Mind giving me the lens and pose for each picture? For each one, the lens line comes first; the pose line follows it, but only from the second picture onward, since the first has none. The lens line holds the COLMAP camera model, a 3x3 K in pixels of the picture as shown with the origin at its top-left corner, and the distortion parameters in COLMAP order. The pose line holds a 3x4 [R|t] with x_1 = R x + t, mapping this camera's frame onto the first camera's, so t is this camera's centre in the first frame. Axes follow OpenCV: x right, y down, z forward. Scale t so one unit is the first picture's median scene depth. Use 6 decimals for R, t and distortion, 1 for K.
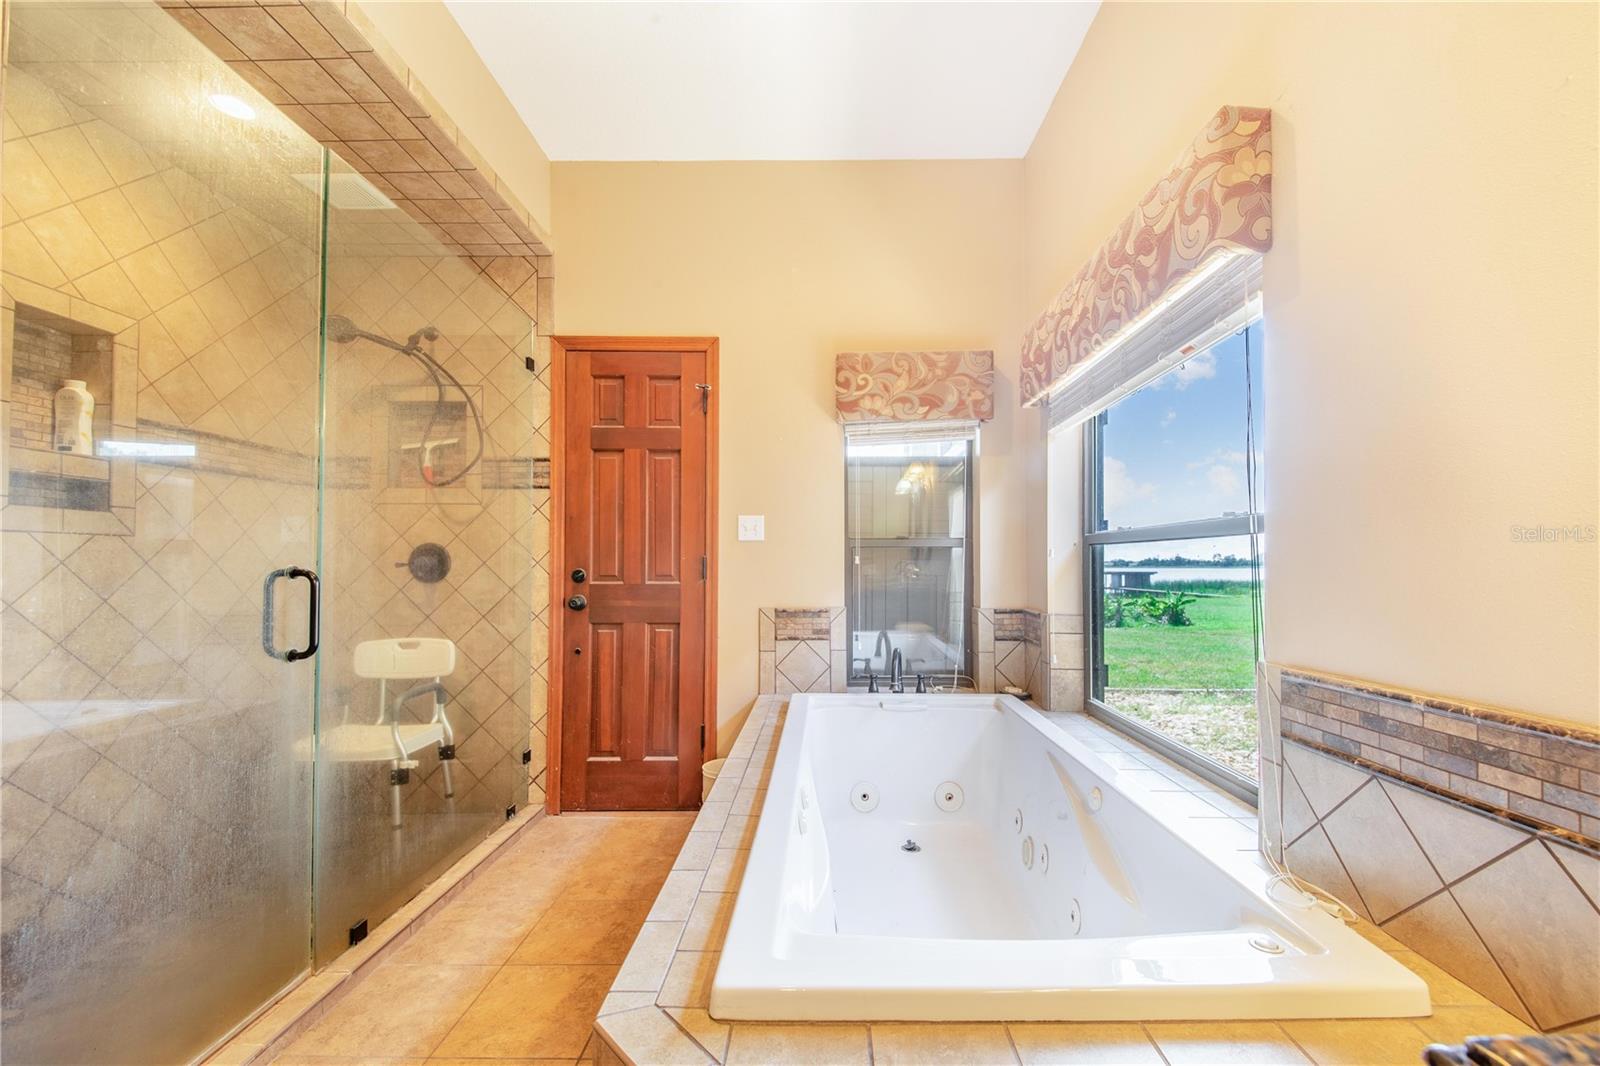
lens RADIAL K [[643.5, 0, 830.5], [0, 643.5, 549.5], [0, 0, 1]] dist [0.036461, -0.000182]
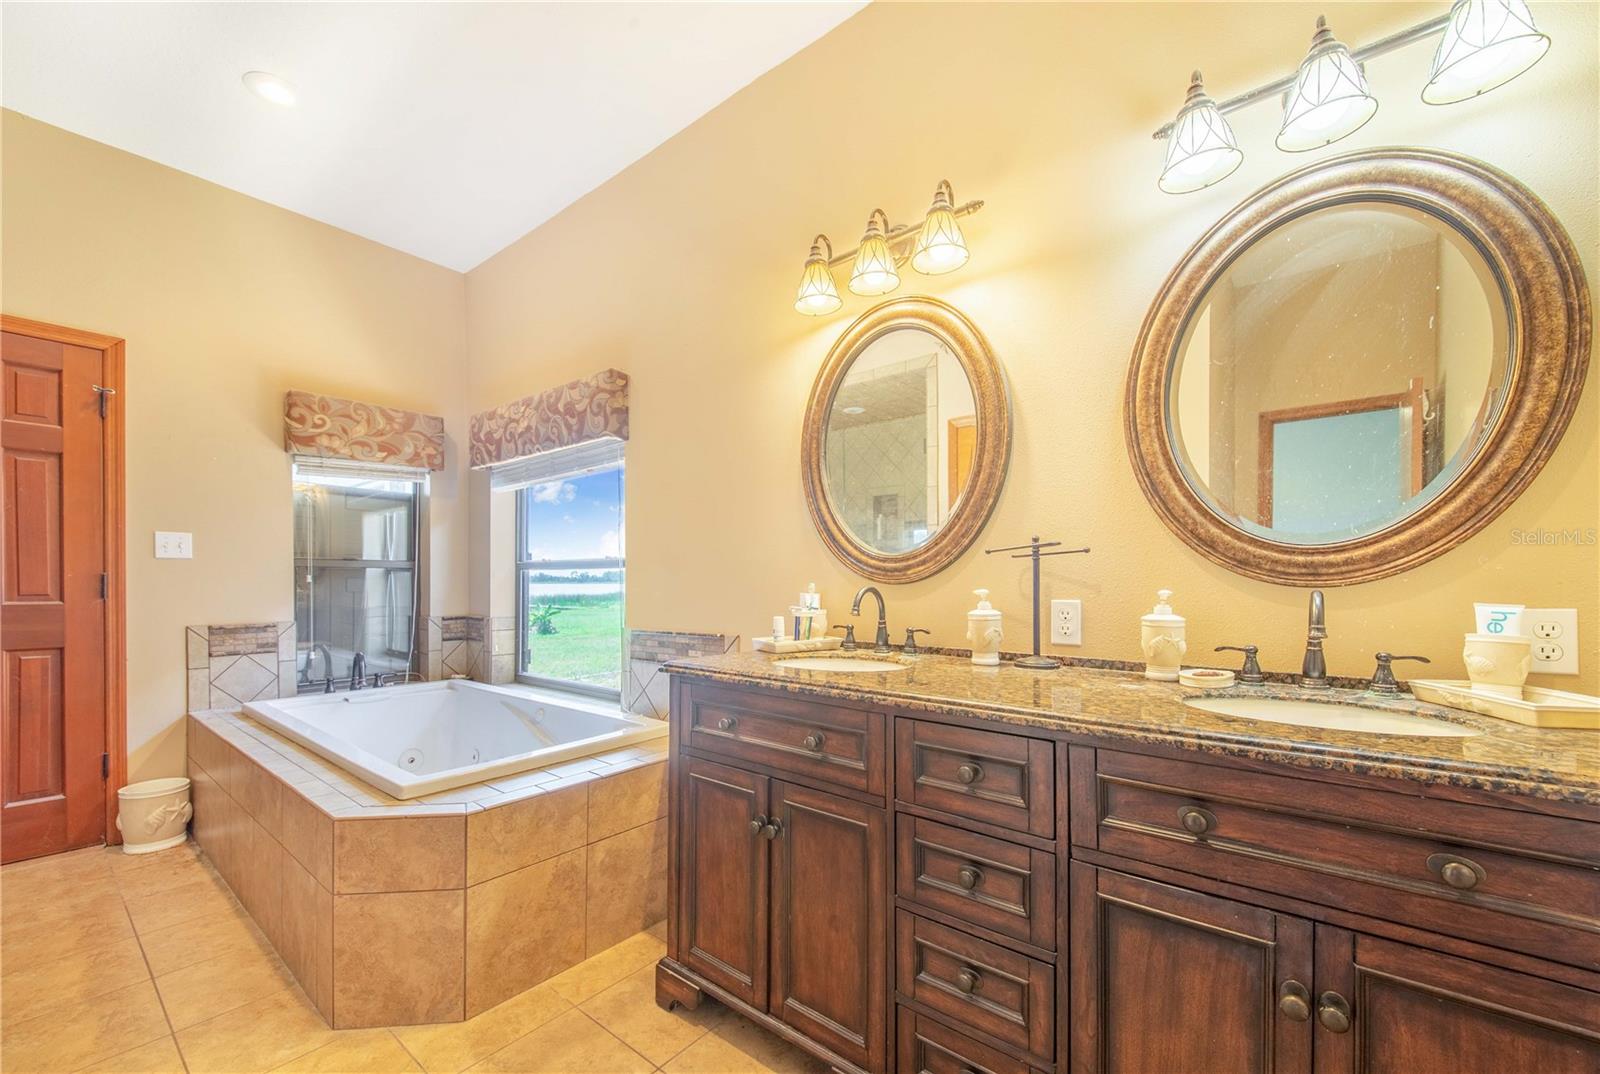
lens RADIAL K [[635.0, 0, 796.6], [0, 635.0, 588.1], [0, 0, 1]] dist [-0.001825, -0.000315]
pose [[0.634175, -0.007286, 0.773155, -0.283632], [-0.022088, 0.999377, 0.027535, -0.016585], [-0.772874, -0.034539, 0.633619, -0.363855]]
